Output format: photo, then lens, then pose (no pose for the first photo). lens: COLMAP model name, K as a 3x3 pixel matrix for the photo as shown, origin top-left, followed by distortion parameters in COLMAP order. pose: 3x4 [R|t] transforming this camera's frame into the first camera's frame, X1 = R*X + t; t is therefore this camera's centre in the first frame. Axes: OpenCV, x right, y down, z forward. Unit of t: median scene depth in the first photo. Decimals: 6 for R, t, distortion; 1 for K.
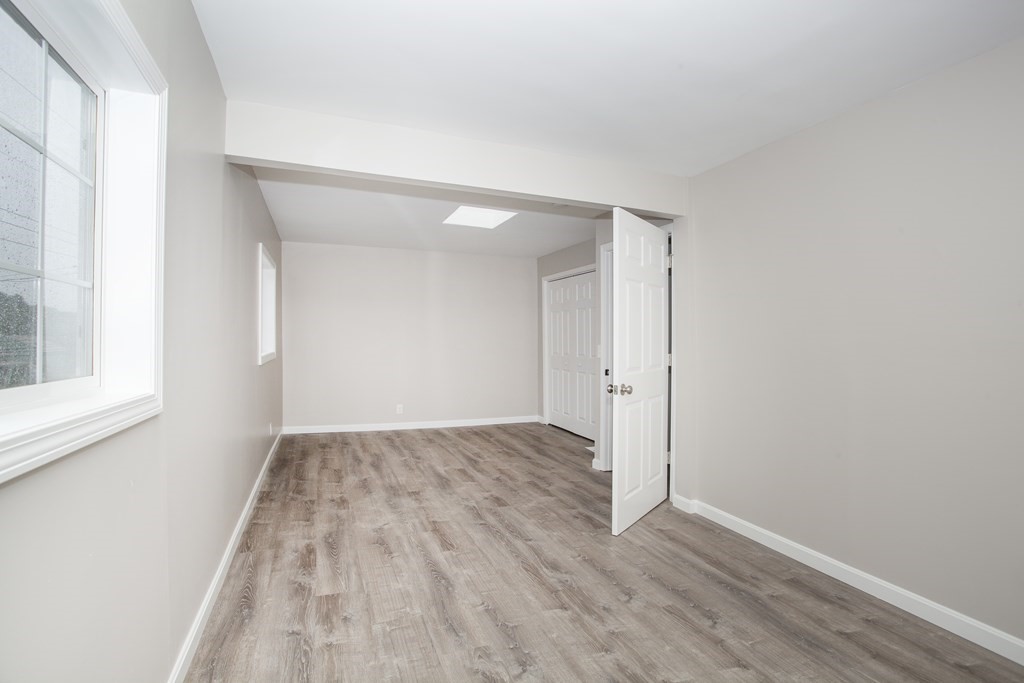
lens RADIAL K [[496.0, 0, 517.1], [0, 496.0, 341.8], [0, 0, 1]] dist [-0.034324, 0.007685]
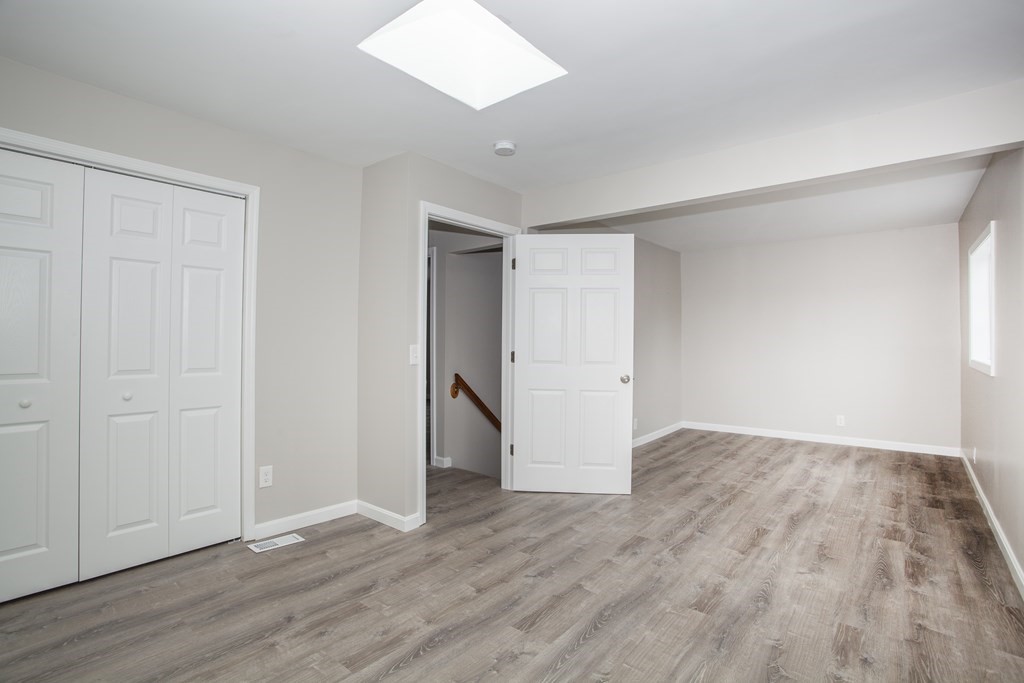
lens RADIAL K [[496.0, 0, 515.3], [0, 496.0, 340.5], [0, 0, 1]] dist [-0.034324, 0.007685]
pose [[-0.490856, 0.005380, 0.871224, -0.735618], [0.000100, 0.999981, -0.006119, 0.007106], [-0.871240, -0.002916, -0.490848, 1.815824]]
